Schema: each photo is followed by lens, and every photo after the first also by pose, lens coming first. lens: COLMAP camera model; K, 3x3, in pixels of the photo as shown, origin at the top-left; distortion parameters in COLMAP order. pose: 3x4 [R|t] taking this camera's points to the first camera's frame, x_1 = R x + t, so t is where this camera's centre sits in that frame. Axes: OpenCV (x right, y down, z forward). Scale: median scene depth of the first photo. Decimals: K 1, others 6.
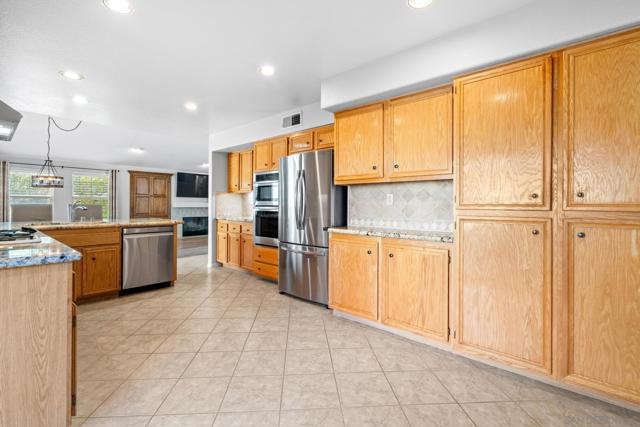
lens RADIAL K [[294.8, 0, 316.2], [0, 294.8, 203.3], [0, 0, 1]] dist [-0.002588, -0.000048]
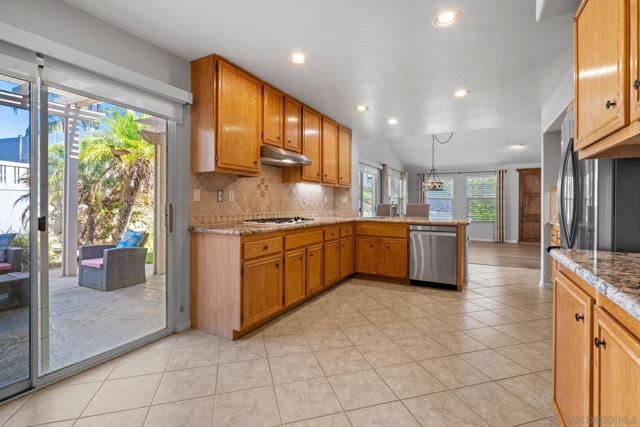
lens RADIAL K [[294.8, 0, 322.9], [0, 294.8, 202.6], [0, 0, 1]] dist [-0.002588, -0.000048]
pose [[0.229560, -0.006005, -0.973276, 0.212237], [0.001811, 0.999982, -0.005743, 0.002887], [0.973293, -0.000444, 0.229567, 0.238017]]
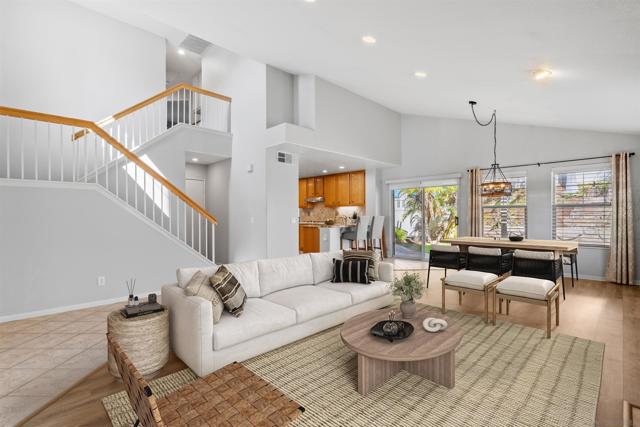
lens RADIAL K [[294.8, 0, 318.7], [0, 294.8, 214.3], [0, 0, 1]] dist [-0.002588, -0.000048]
pose [[-0.997940, 0.000778, 0.064145, -0.450424], [0.000242, 0.999965, -0.008356, 0.004278], [-0.064149, -0.008324, -0.997906, 1.822129]]
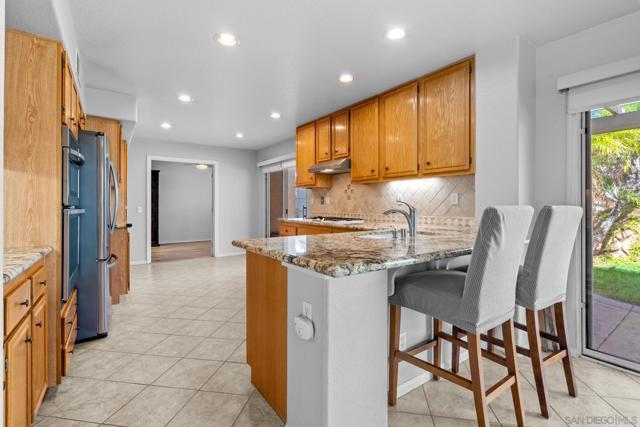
lens RADIAL K [[294.8, 0, 321.2], [0, 294.8, 207.9], [0, 0, 1]] dist [-0.002588, -0.000048]
pose [[-0.975049, -0.008911, 0.221810, -0.458501], [-0.006964, 0.999930, 0.009557, 0.001347], [-0.221880, 0.007774, -0.975043, 0.941262]]
